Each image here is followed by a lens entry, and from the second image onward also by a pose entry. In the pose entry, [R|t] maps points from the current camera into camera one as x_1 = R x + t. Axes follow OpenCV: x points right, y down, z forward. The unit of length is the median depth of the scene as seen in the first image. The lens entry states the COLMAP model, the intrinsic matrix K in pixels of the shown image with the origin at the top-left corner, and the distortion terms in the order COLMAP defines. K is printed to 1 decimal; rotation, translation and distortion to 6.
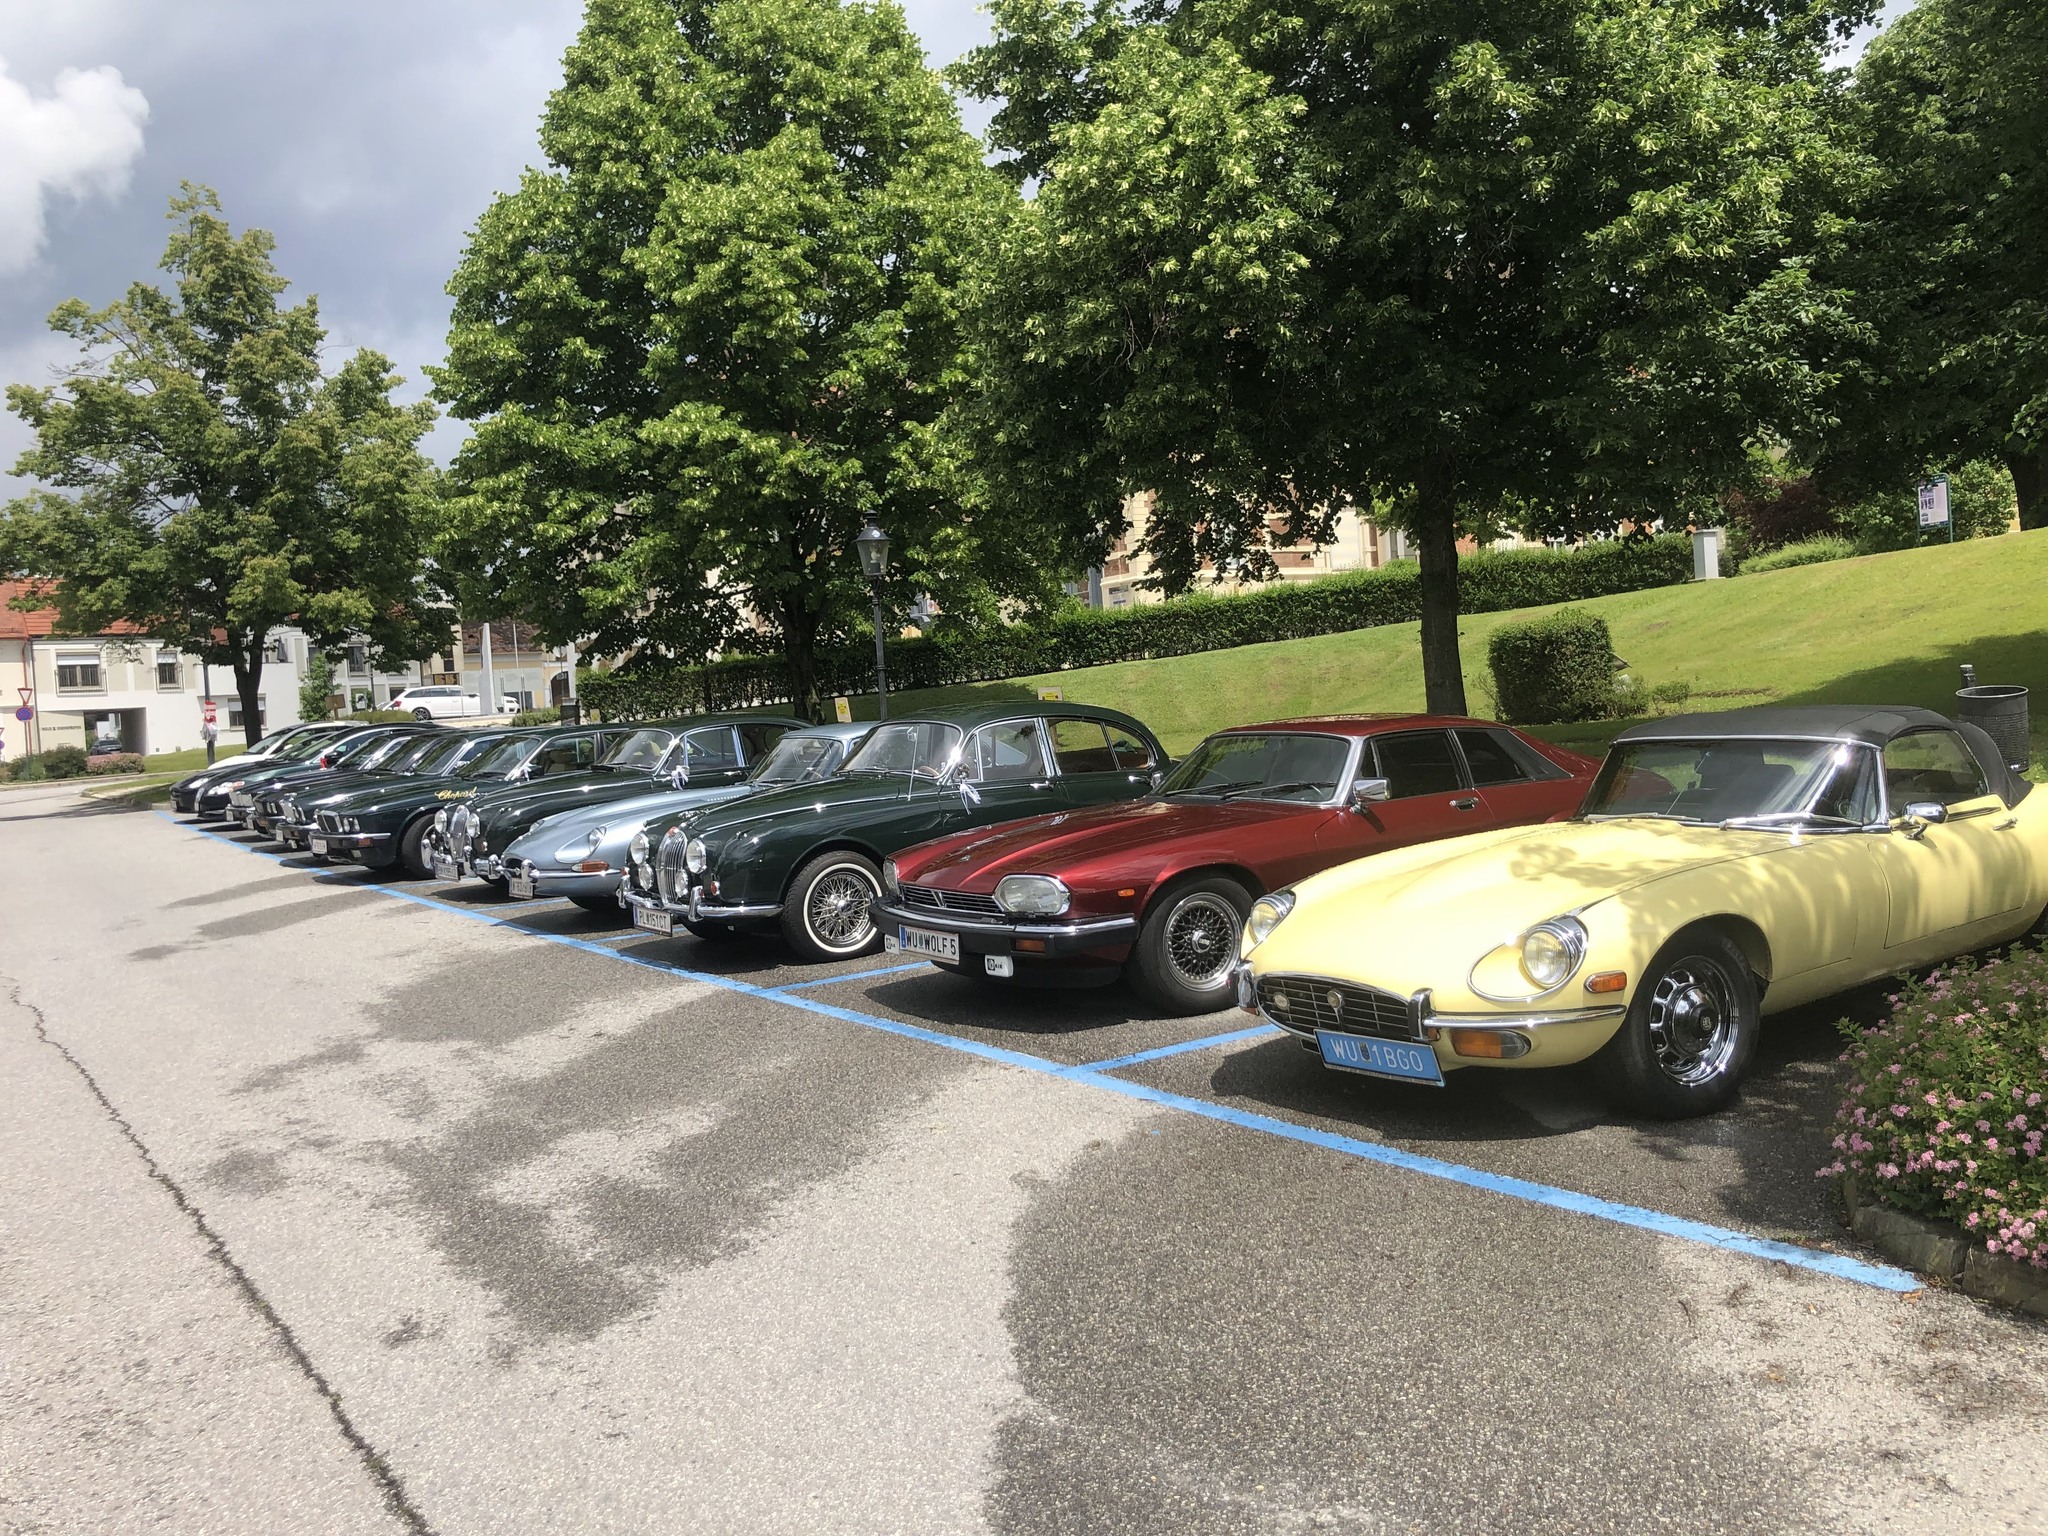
lens RADIAL K [[1699.5, 0, 1017.8], [0, 1699.5, 742.6], [0, 0, 1]] dist [0.015904, 0.004040]
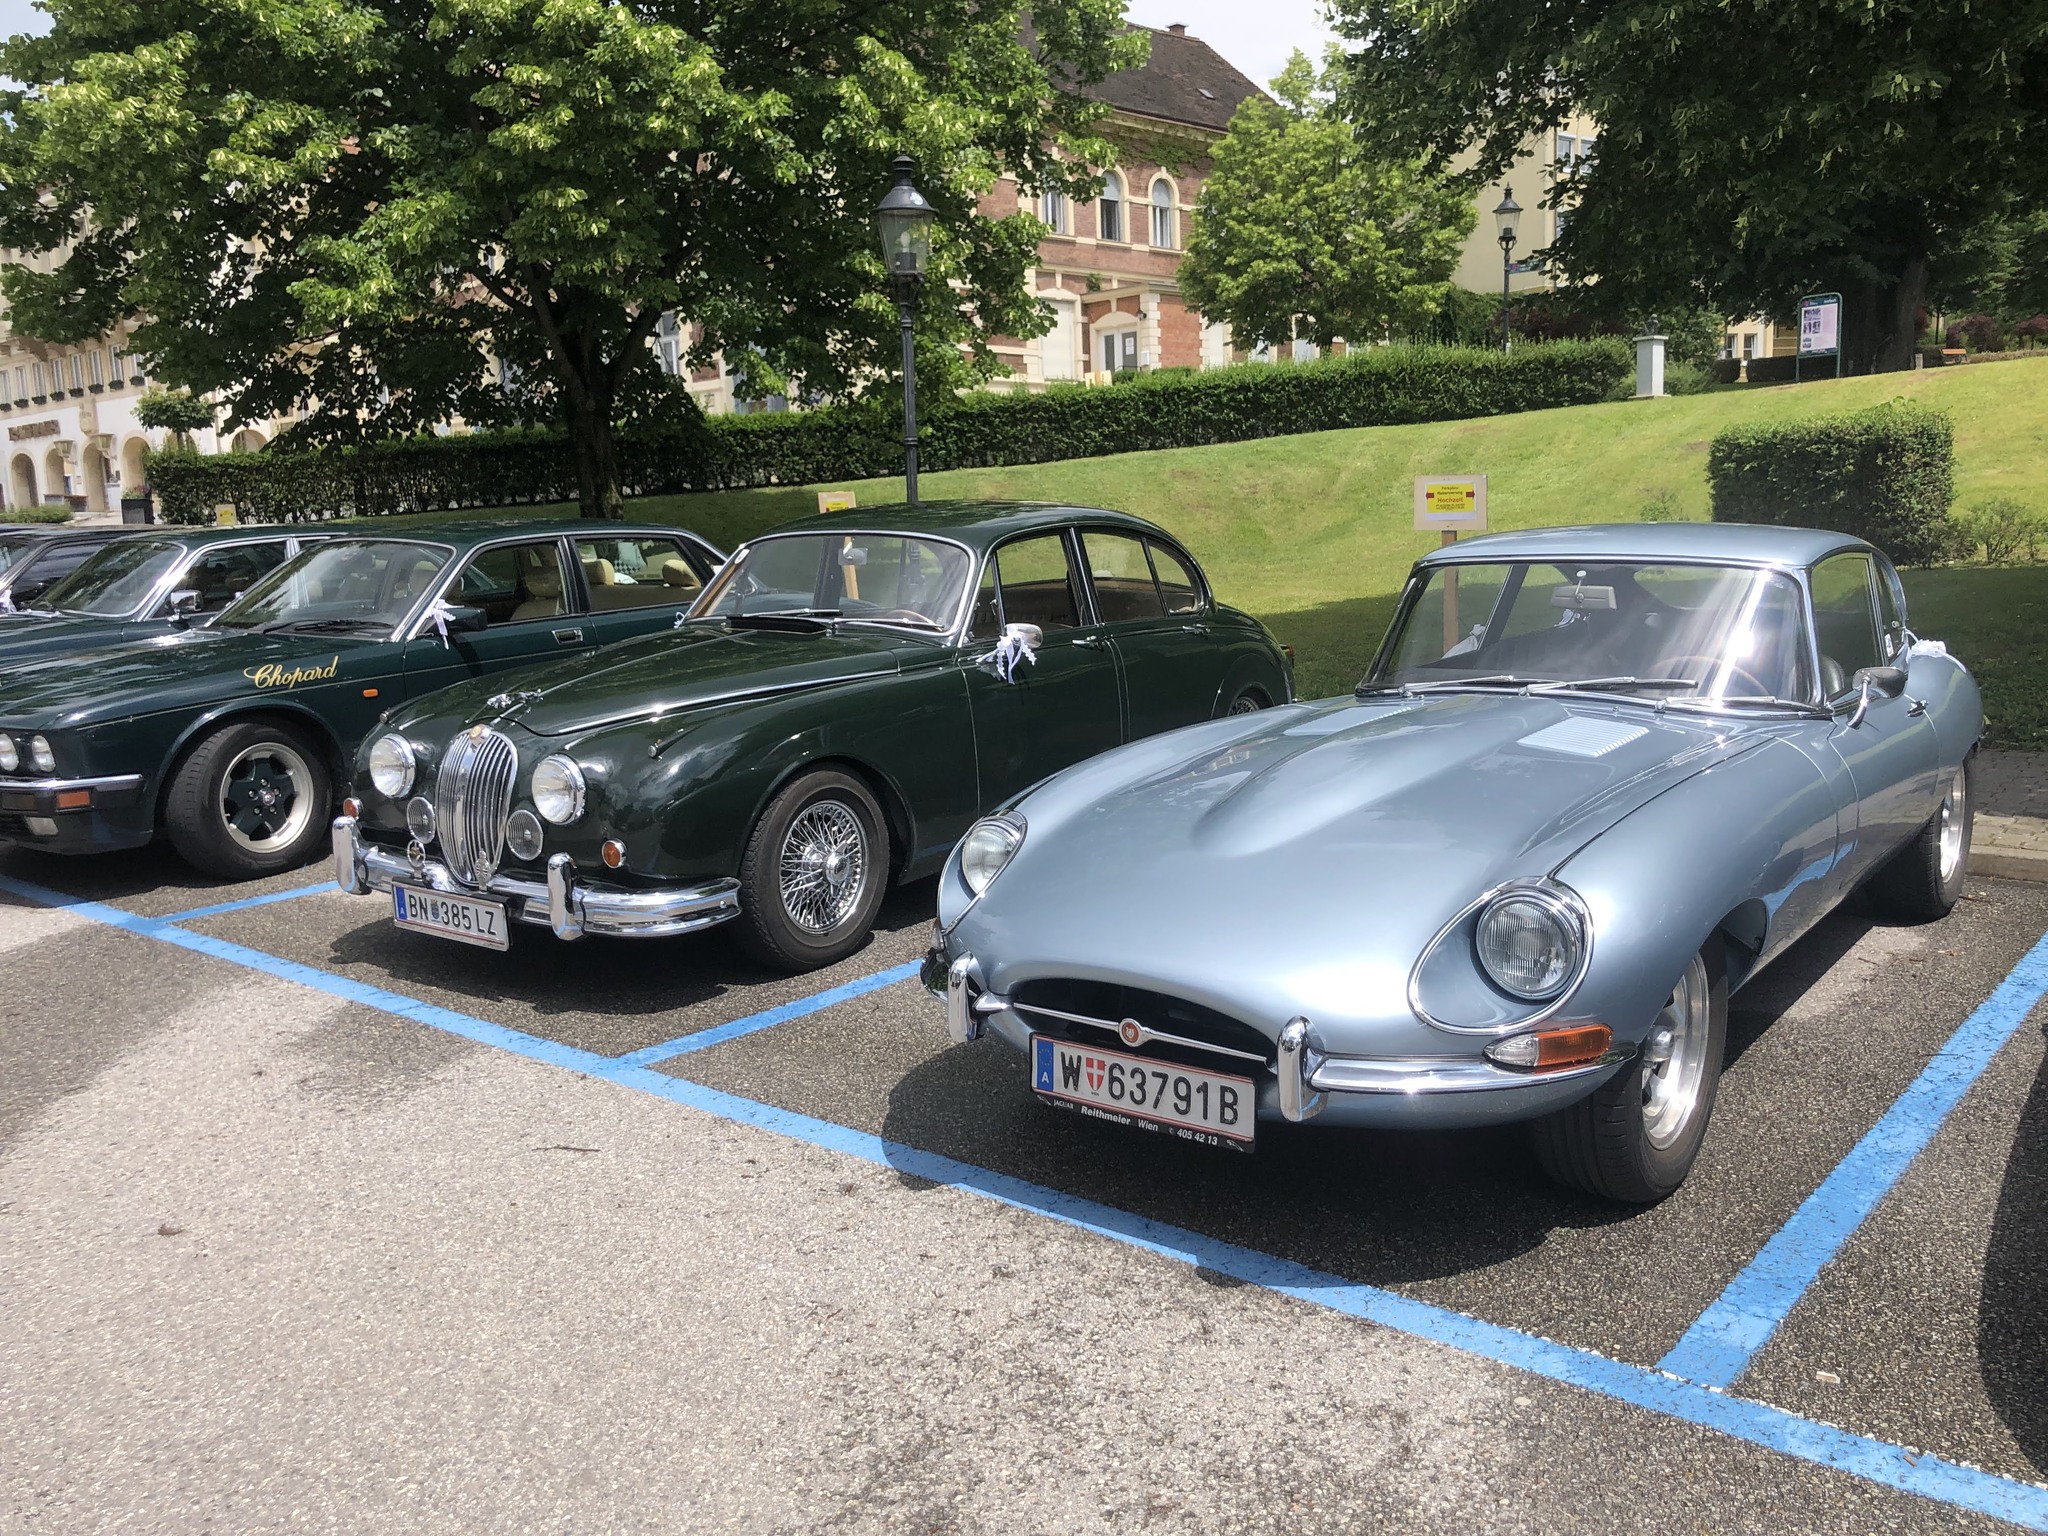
lens RADIAL K [[1697.5, 0, 1037.8], [0, 1697.5, 754.3], [0, 0, 1]] dist [0.052185, -0.079621]
pose [[0.952604, -0.008668, 0.304089, -0.180931], [-0.023173, 0.994622, 0.100945, 0.002382], [-0.303329, -0.103207, 0.947280, 0.349036]]
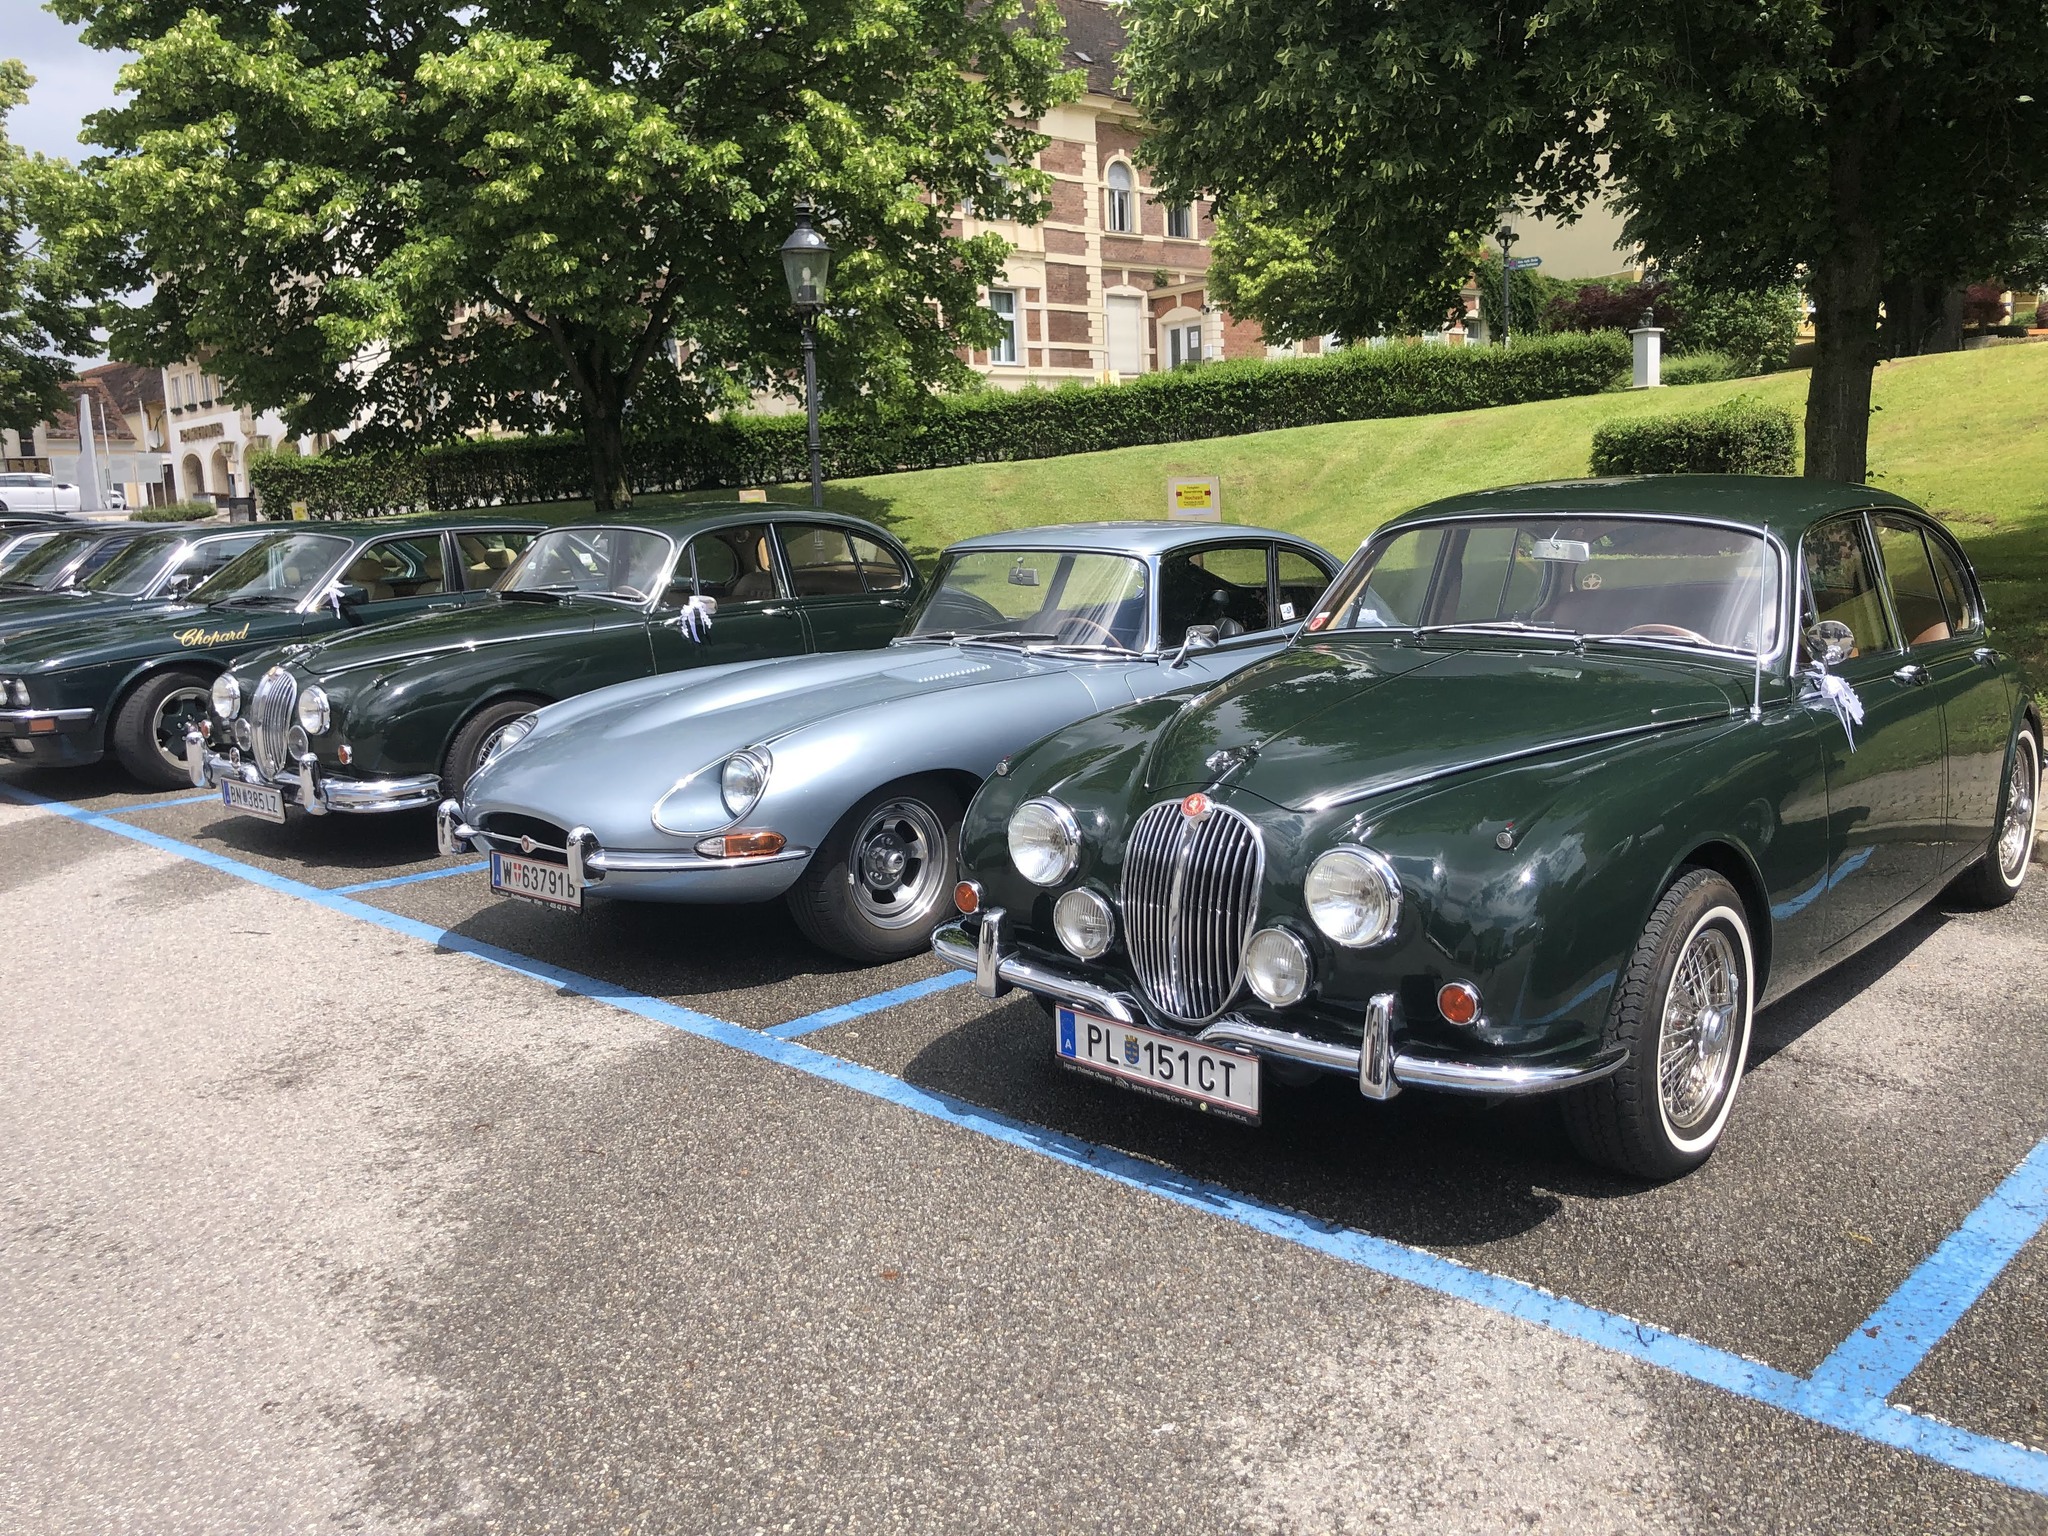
lens RADIAL K [[1695.8, 0, 997.0], [0, 1695.8, 753.0], [0, 0, 1]] dist [0.032922, -0.039652]
pose [[0.979158, -0.002149, 0.203087, -0.122296], [-0.020524, 0.993778, 0.109472, 0.001510], [-0.202059, -0.111358, 0.973022, 0.257375]]
